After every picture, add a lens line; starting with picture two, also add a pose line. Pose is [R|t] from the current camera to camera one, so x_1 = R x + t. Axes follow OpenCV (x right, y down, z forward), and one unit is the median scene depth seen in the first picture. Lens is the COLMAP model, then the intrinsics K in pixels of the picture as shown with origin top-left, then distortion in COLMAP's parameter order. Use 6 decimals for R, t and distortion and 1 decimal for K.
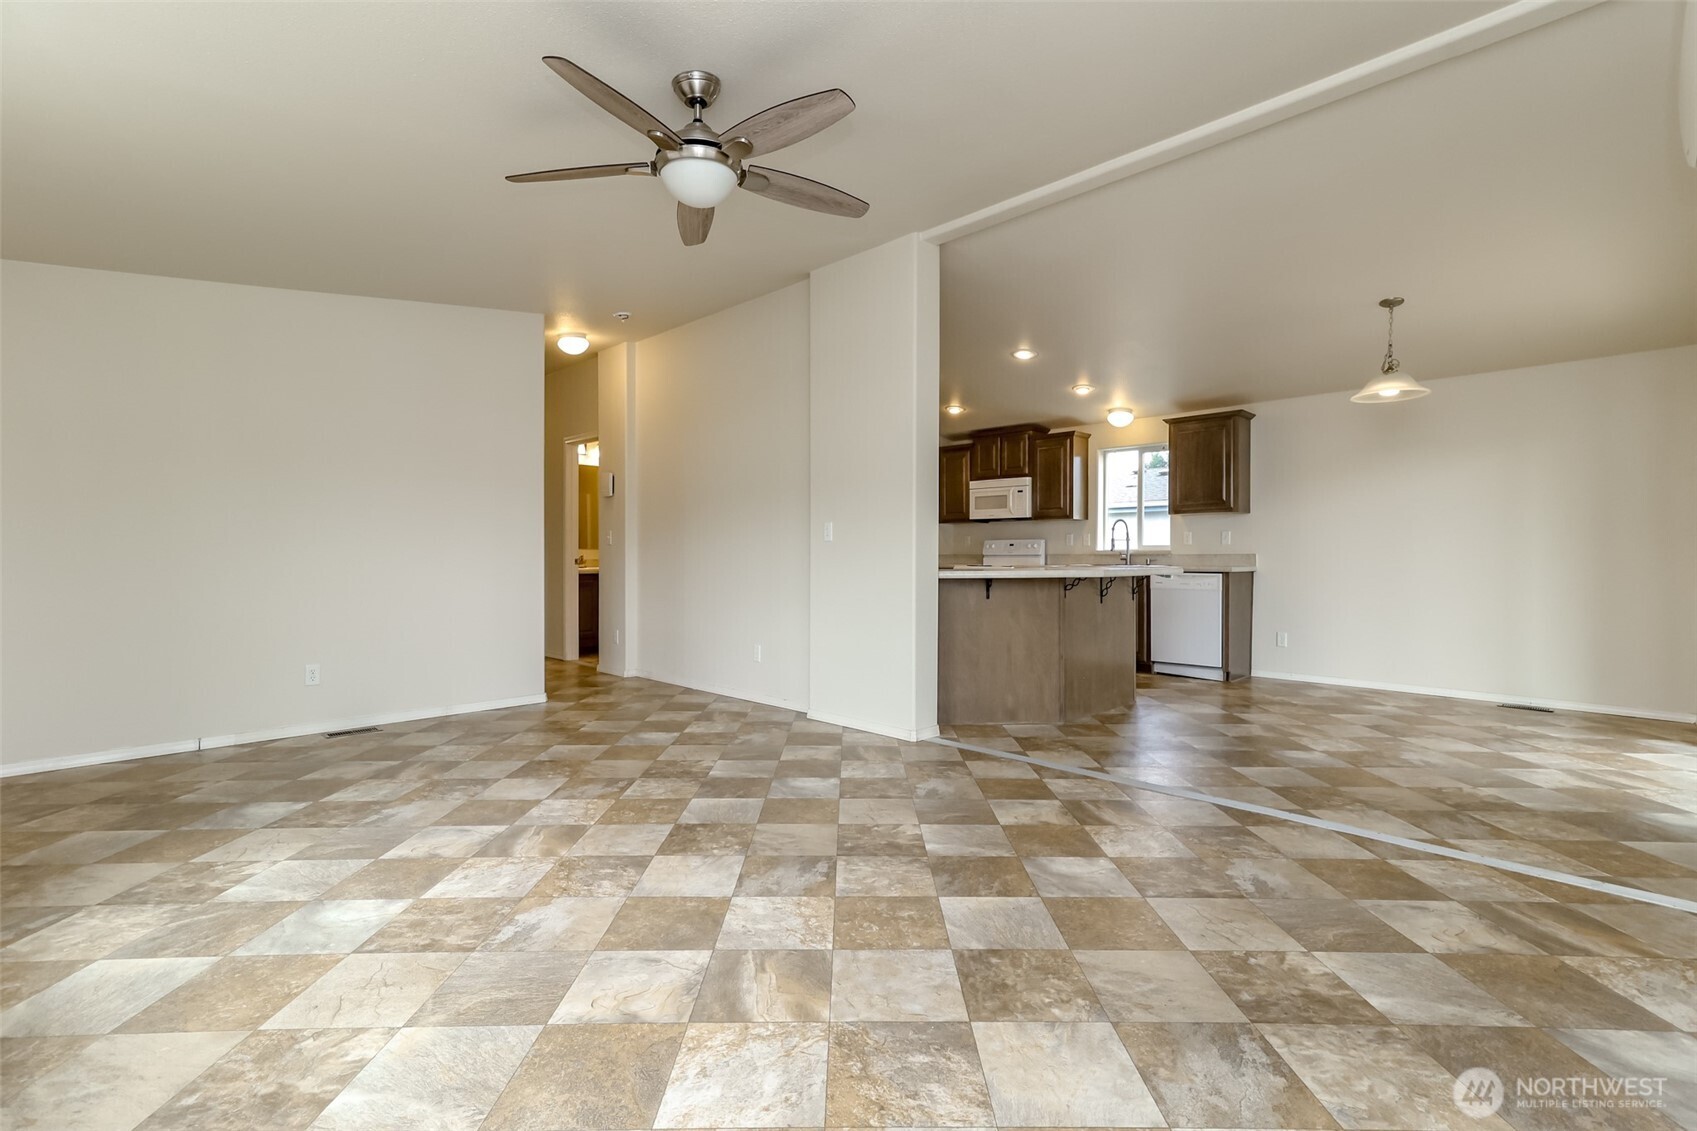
lens RADIAL K [[767.5, 0, 849.8], [0, 767.5, 568.9], [0, 0, 1]] dist [0.016402, -0.000060]
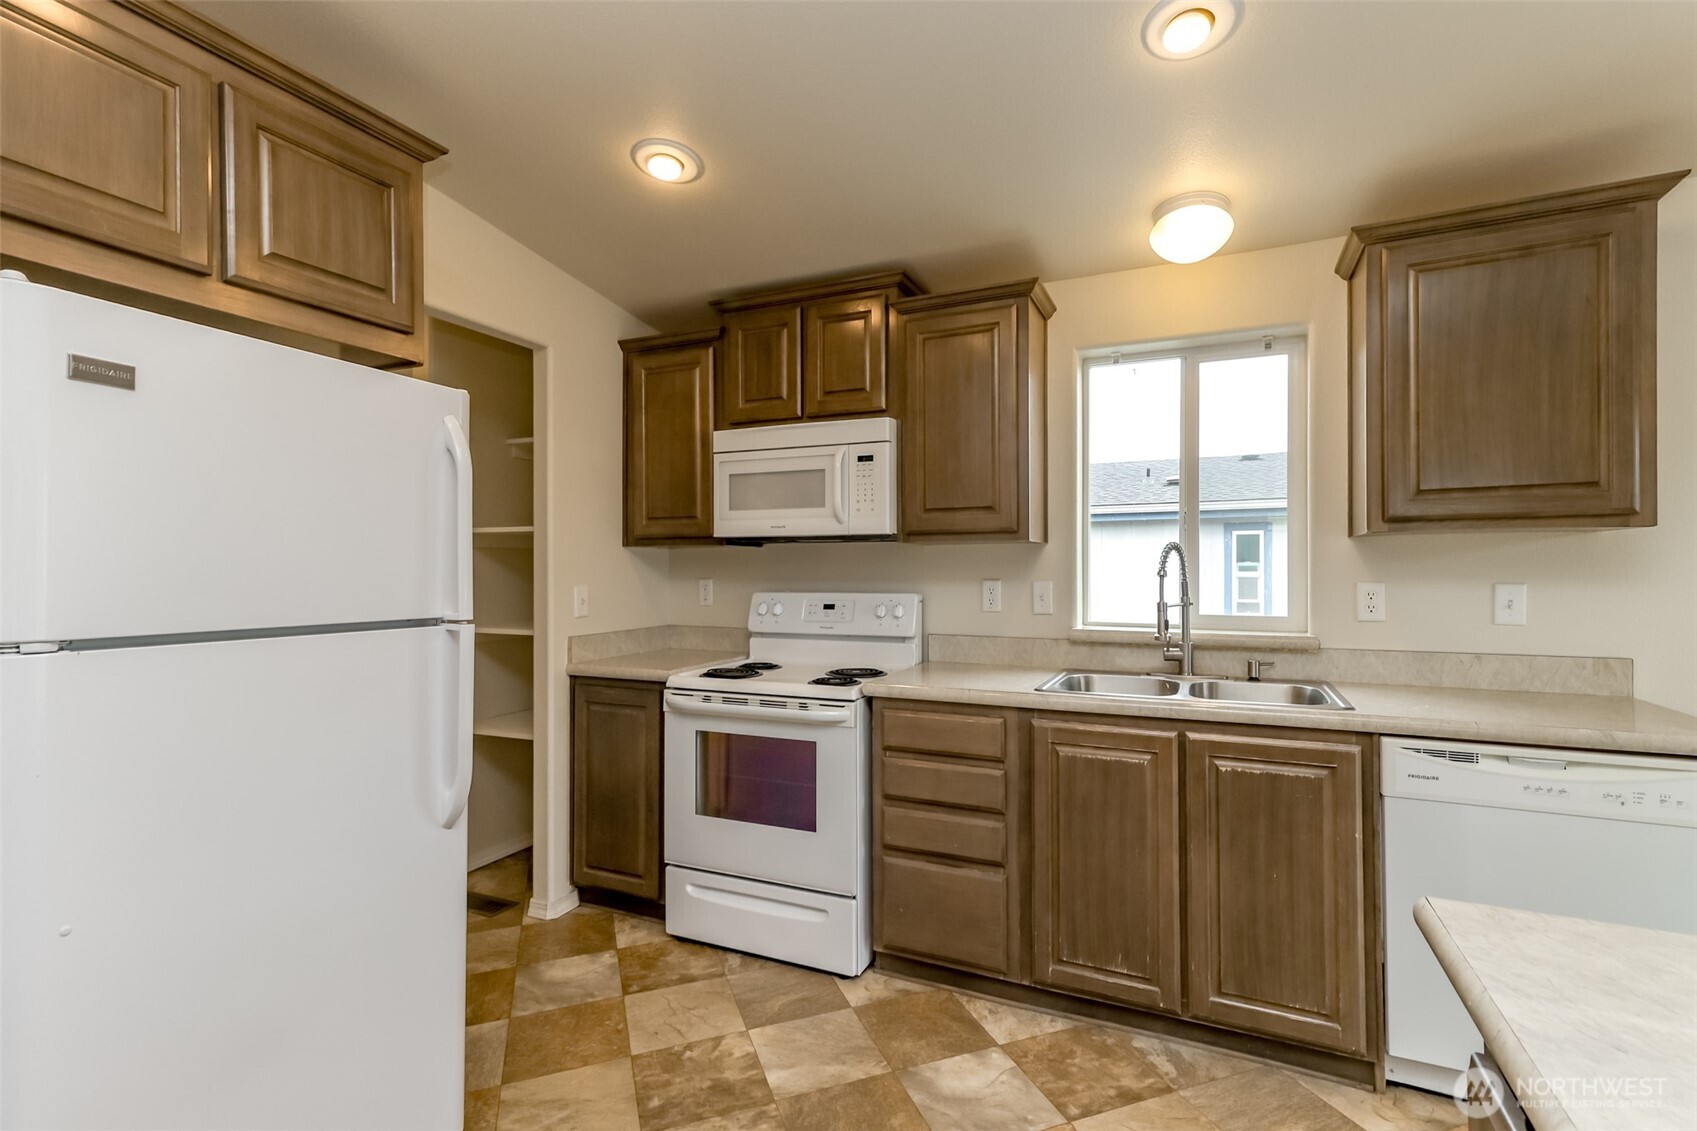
lens RADIAL K [[767.5, 0, 849.8], [0, 767.5, 568.9], [0, 0, 1]] dist [0.016402, -0.000060]
pose [[0.930871, -0.005214, 0.365310, 0.092604], [0.010976, 0.999846, -0.013696, -0.048544], [-0.365182, 0.016758, 0.930785, 0.709913]]
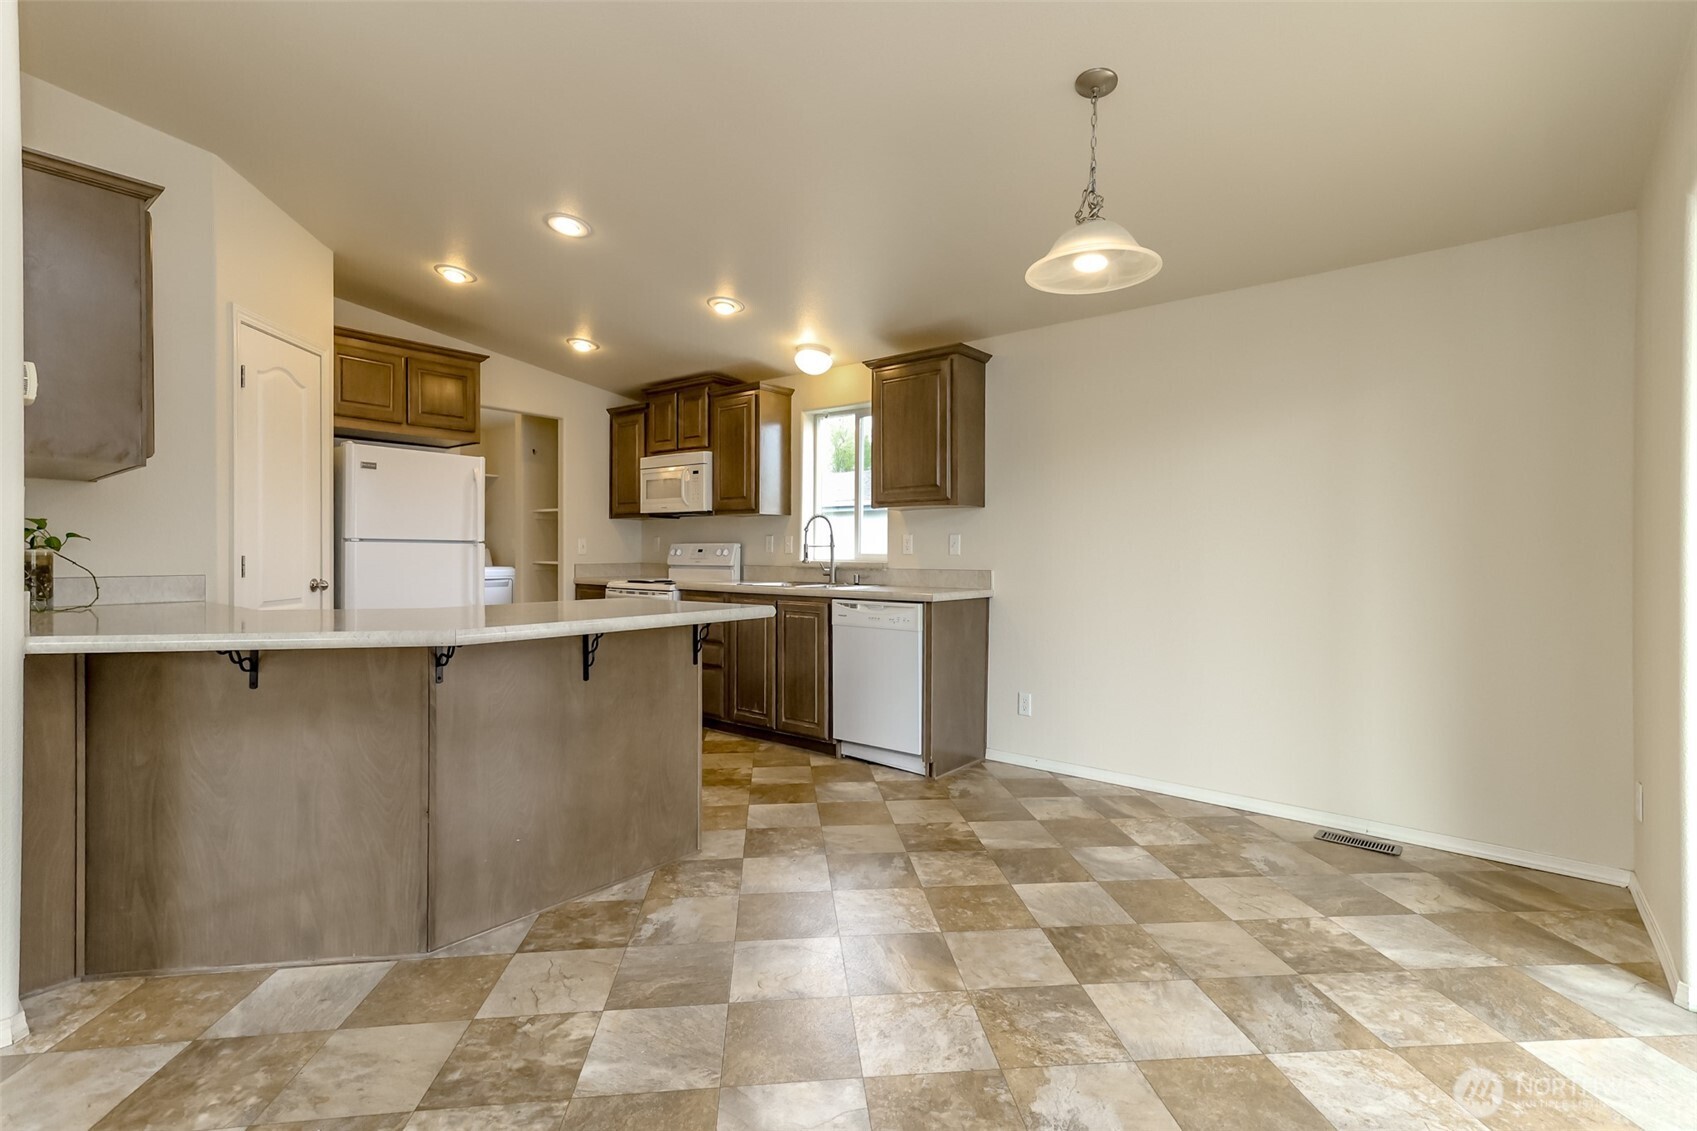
lens RADIAL K [[786.8, 0, 848.5], [0, 786.8, 565.5], [0, 0, 1]] dist [0.002447, 0.000047]
pose [[0.994545, 0.001935, 0.104292, 0.294756], [-0.002098, 0.999997, 0.001454, -0.021214], [-0.104289, -0.001665, 0.994546, 0.309809]]
